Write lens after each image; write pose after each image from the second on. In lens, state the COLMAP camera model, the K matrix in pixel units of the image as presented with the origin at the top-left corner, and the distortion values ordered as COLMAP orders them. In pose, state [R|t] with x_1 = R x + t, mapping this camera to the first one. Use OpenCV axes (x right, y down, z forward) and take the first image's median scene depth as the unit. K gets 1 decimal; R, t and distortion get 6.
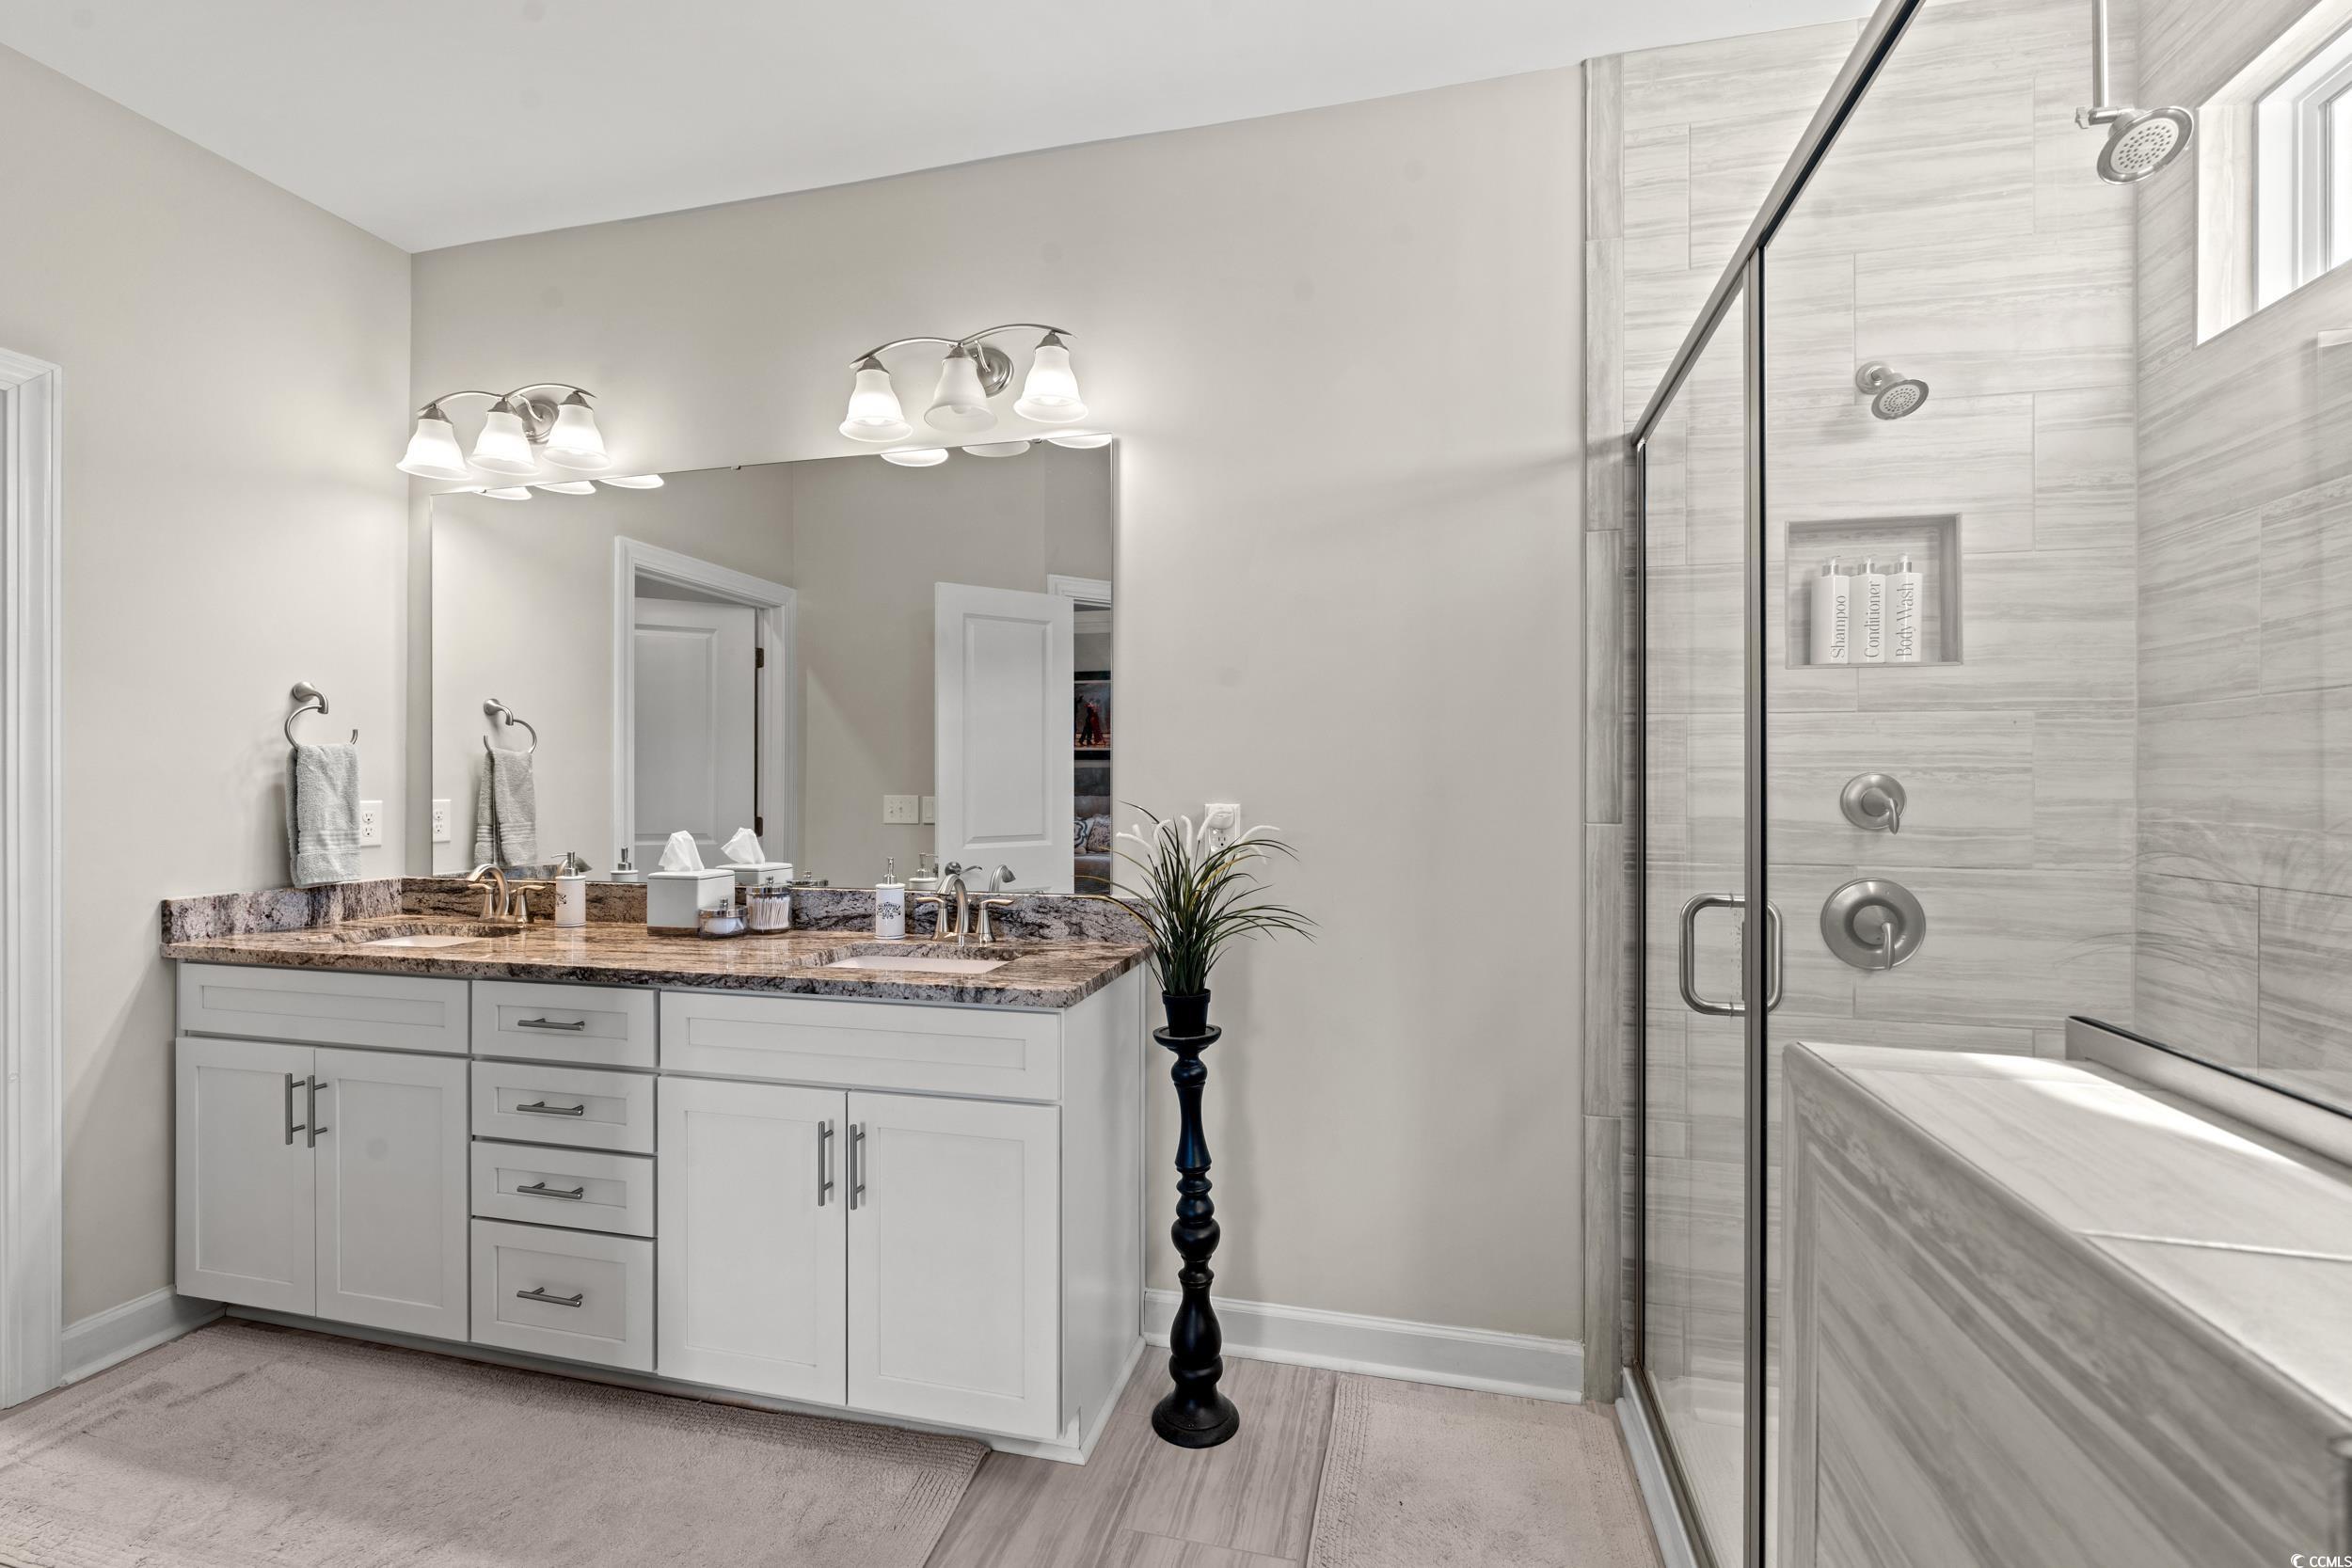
lens RADIAL K [[1028.4, 0, 1179.0], [0, 1028.4, 777.7], [0, 0, 1]] dist [-0.003889, 0.000091]
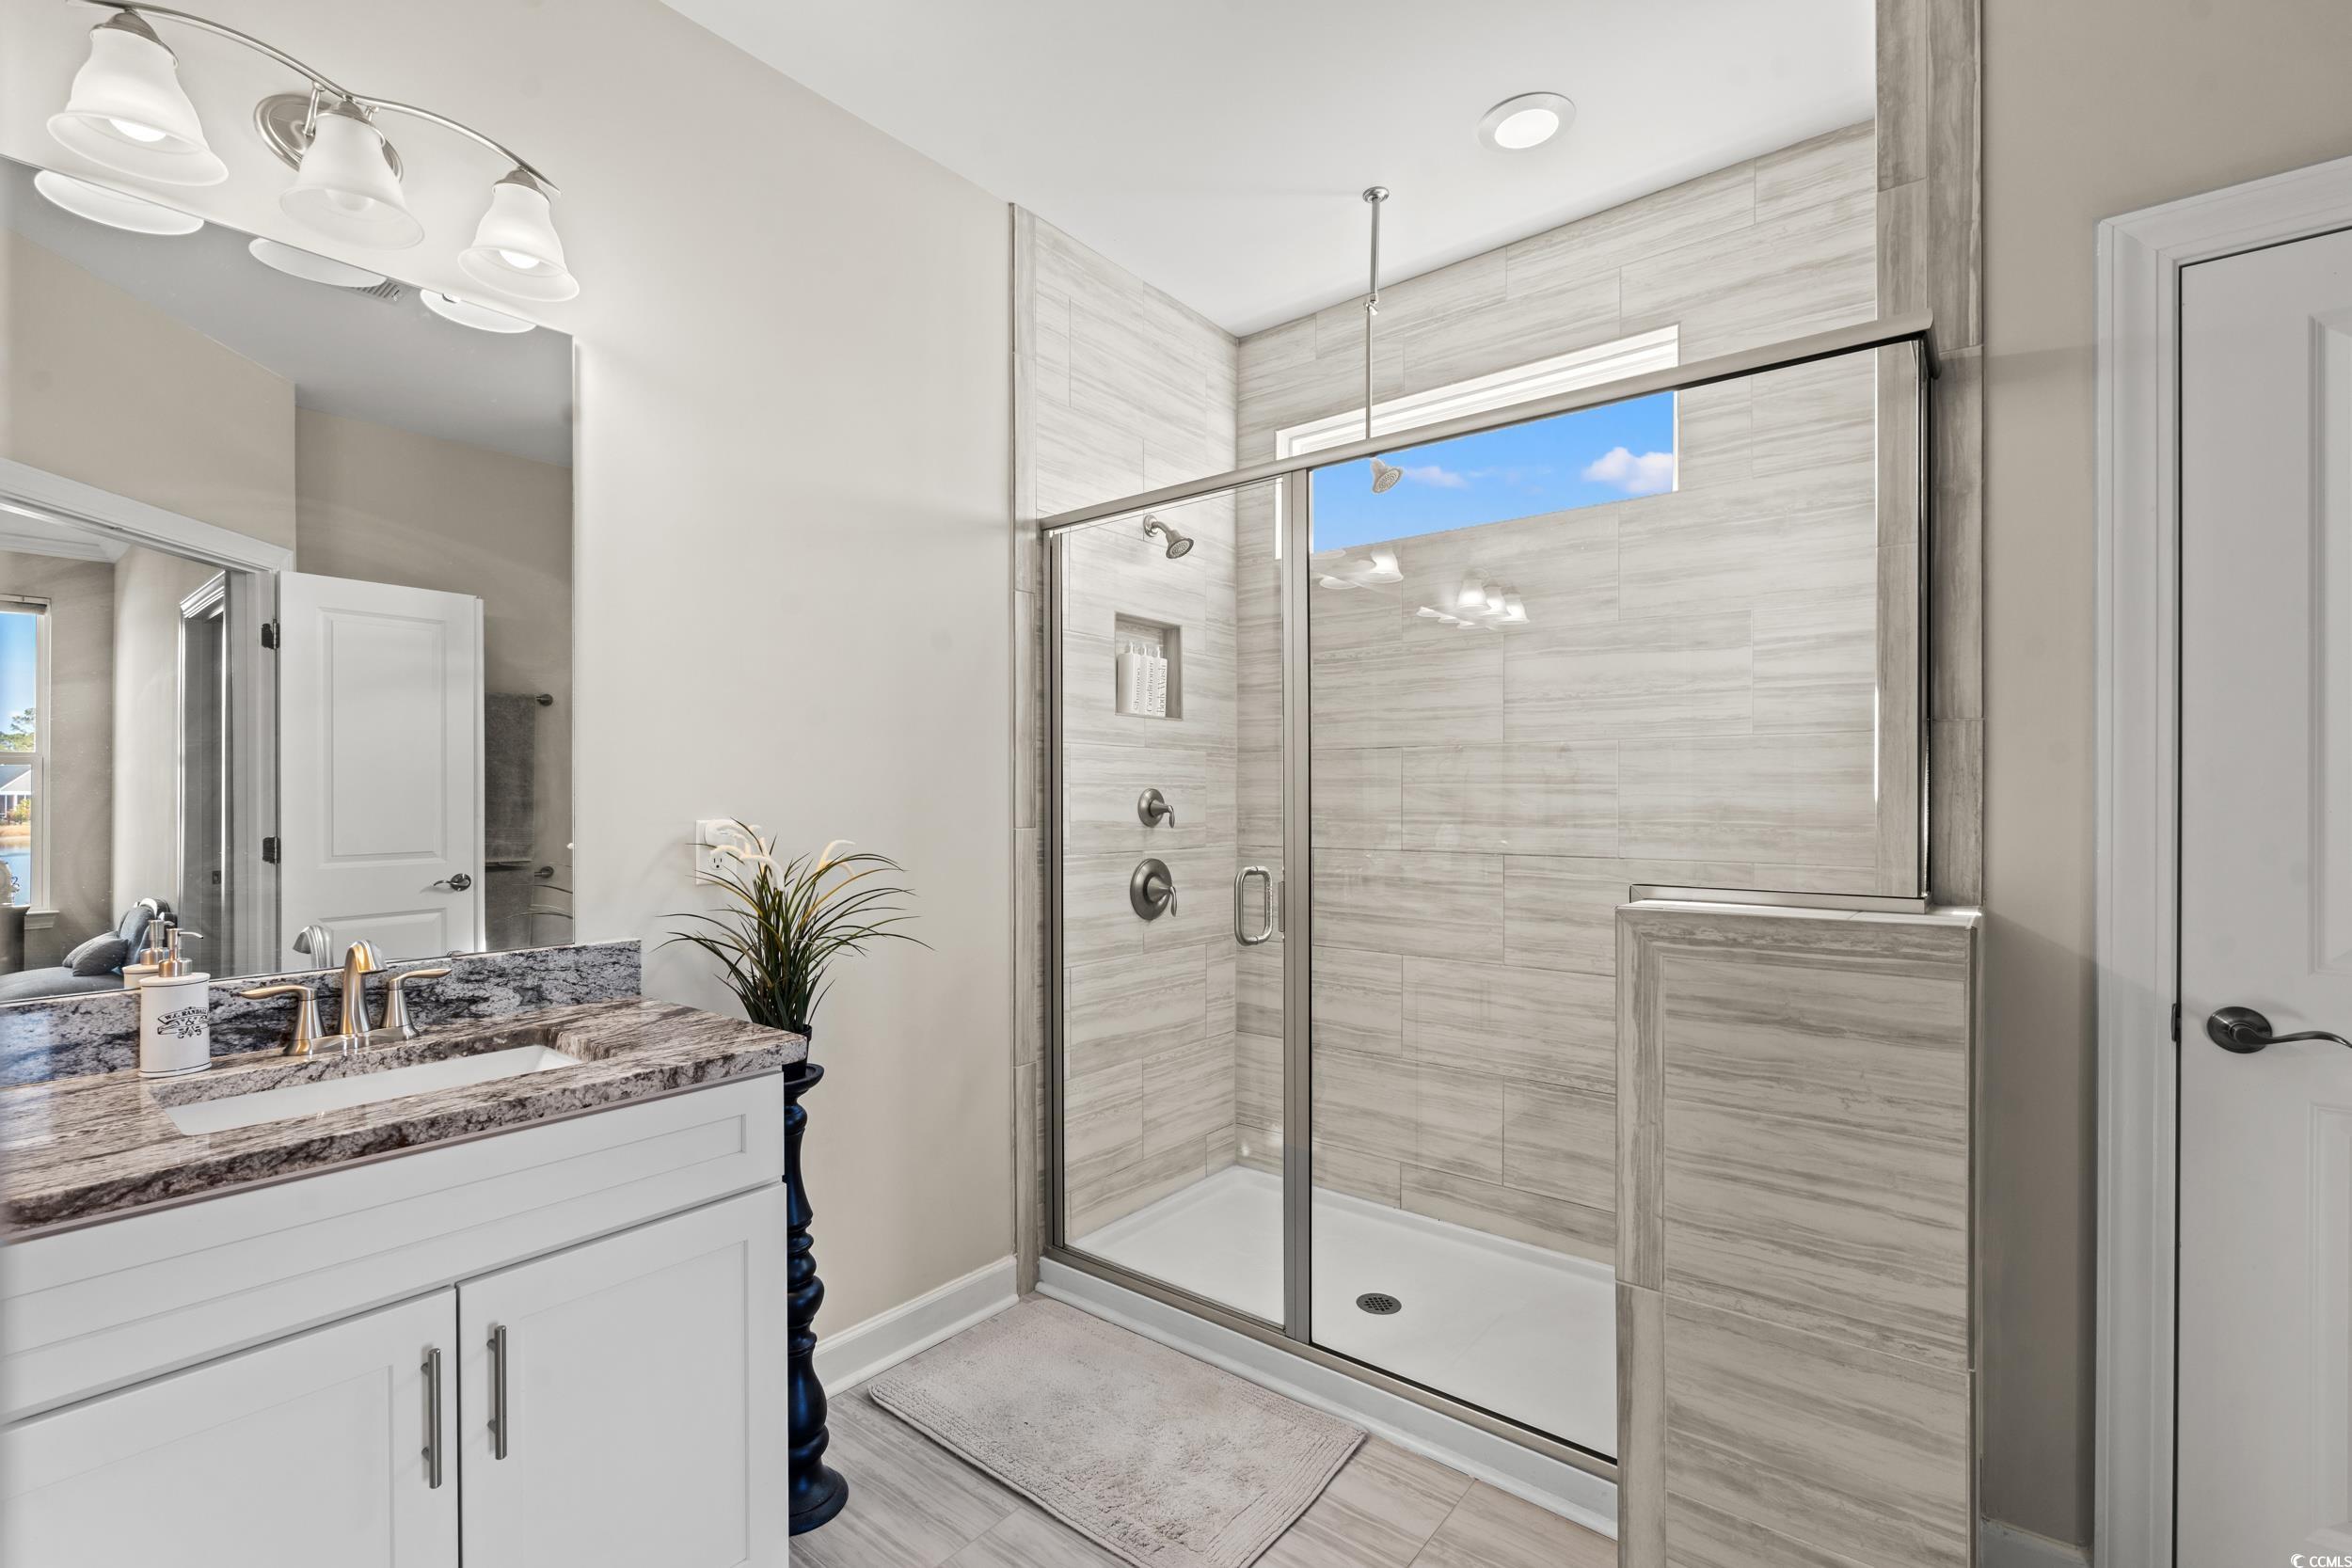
lens RADIAL K [[1028.4, 0, 1175.4], [0, 1028.4, 797.8], [0, 0, 1]] dist [-0.003889, 0.000091]
pose [[0.424850, -0.001915, 0.905262, -0.669916], [-0.000447, 0.999997, 0.002325, 0.005416], [-0.905264, -0.001392, 0.424848, 0.324754]]
